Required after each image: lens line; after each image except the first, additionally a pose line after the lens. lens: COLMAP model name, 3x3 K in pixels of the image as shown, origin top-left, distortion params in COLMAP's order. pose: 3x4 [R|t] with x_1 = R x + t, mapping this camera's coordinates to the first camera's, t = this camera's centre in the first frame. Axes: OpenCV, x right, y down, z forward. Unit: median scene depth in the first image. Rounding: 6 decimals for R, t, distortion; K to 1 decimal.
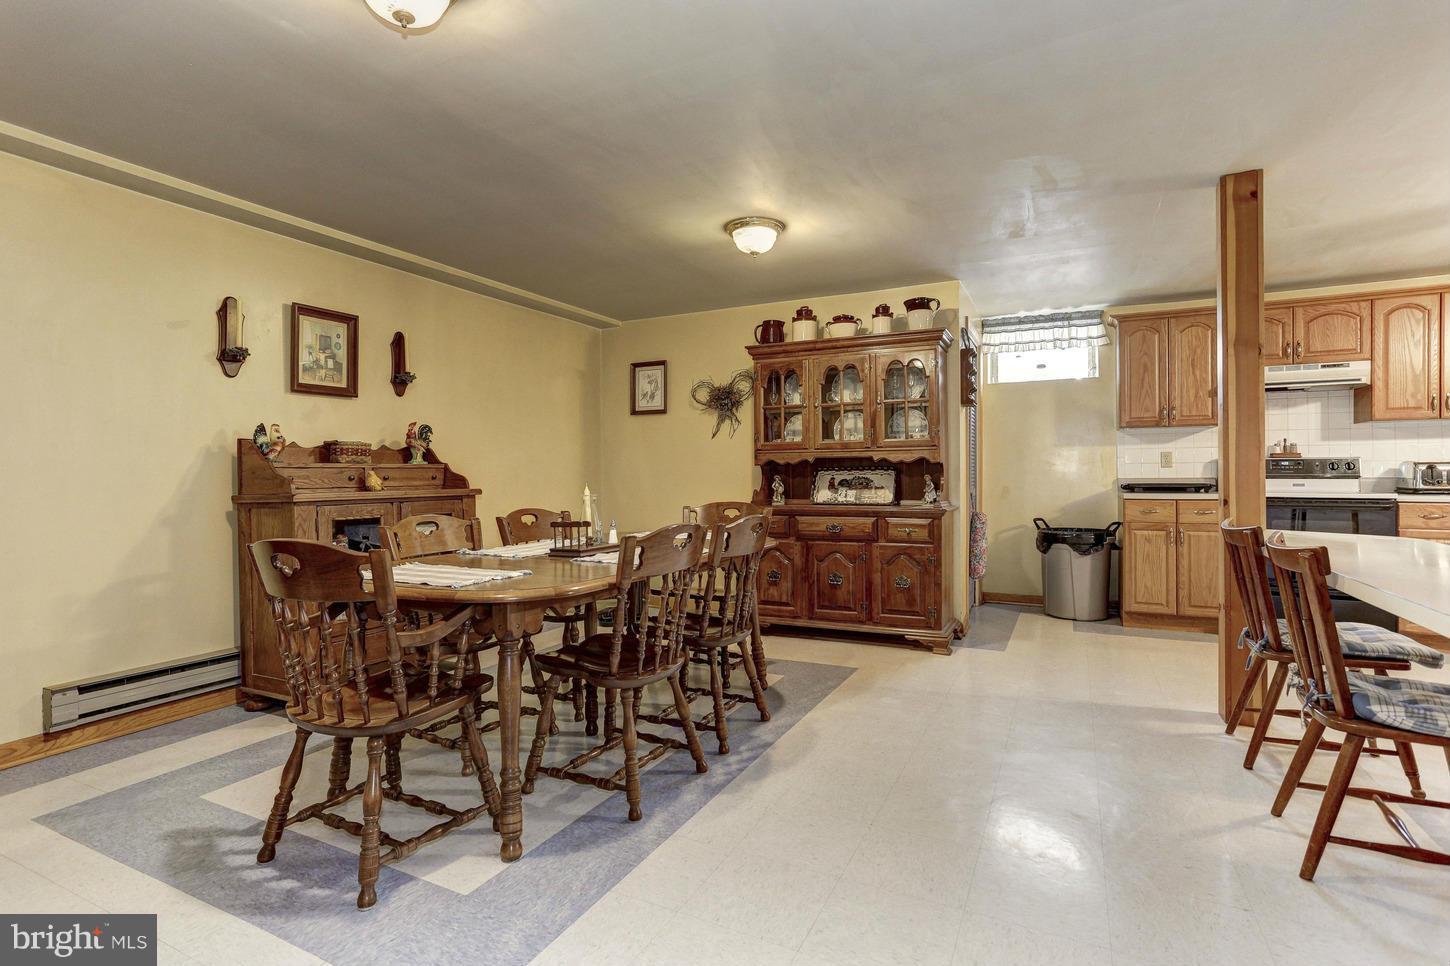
lens RADIAL K [[687.4, 0, 725.1], [0, 687.4, 477.8], [0, 0, 1]] dist [-0.002345, 0.006225]
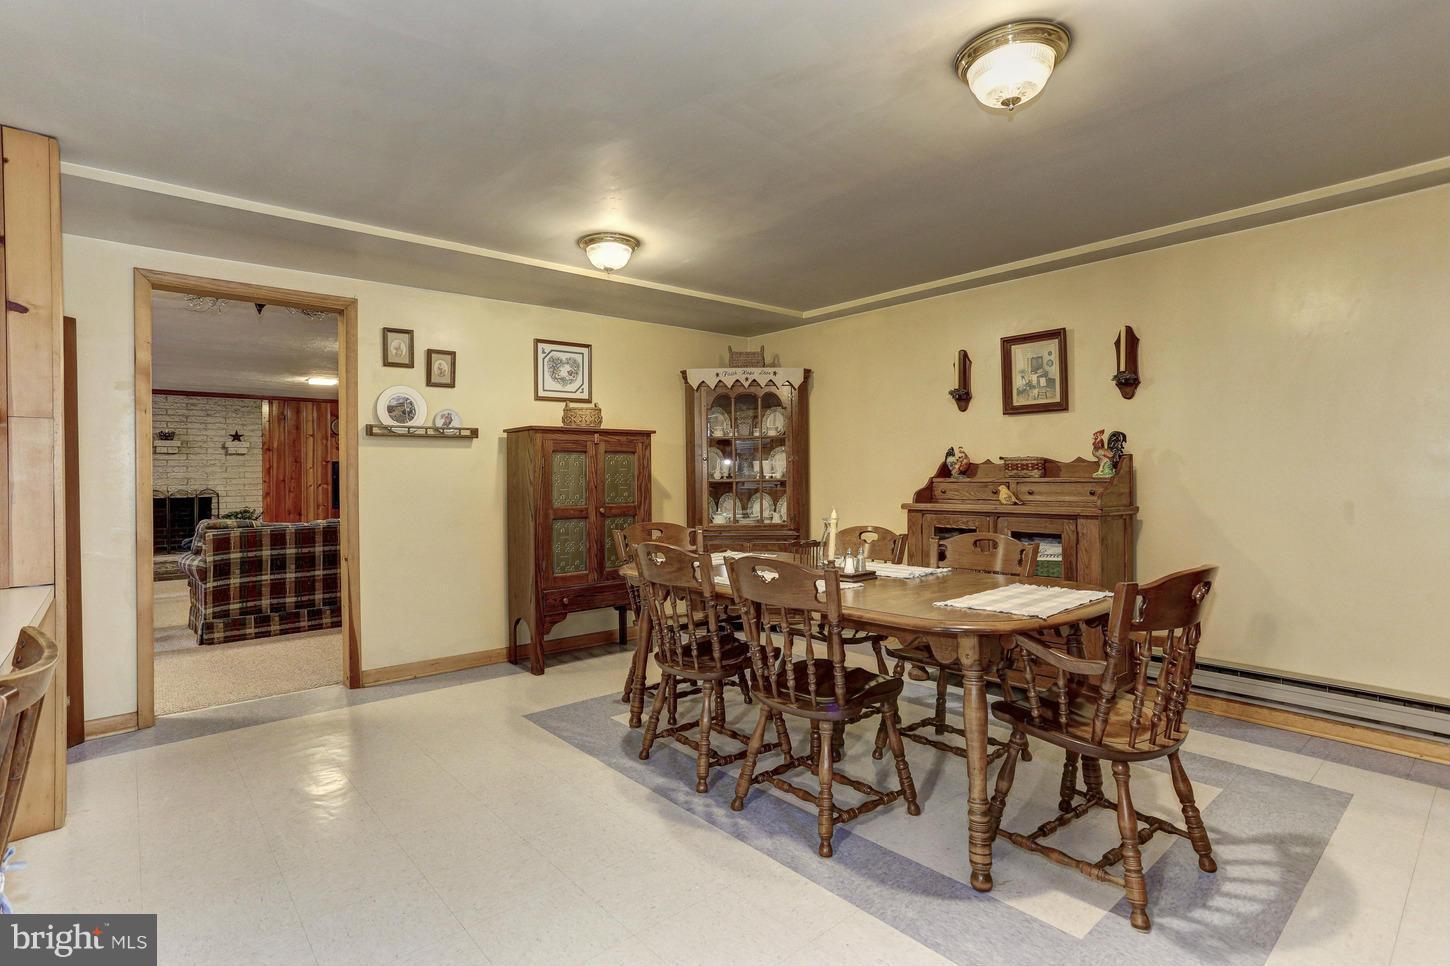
lens RADIAL K [[716.0, 0, 723.8], [0, 716.0, 476.2], [0, 0, 1]] dist [-0.000695, -0.000023]
pose [[-0.368077, 0.012059, -0.929717, 0.638575], [0.003714, 0.999927, 0.011500, -0.036700], [0.929788, 0.000780, -0.368095, 0.968074]]
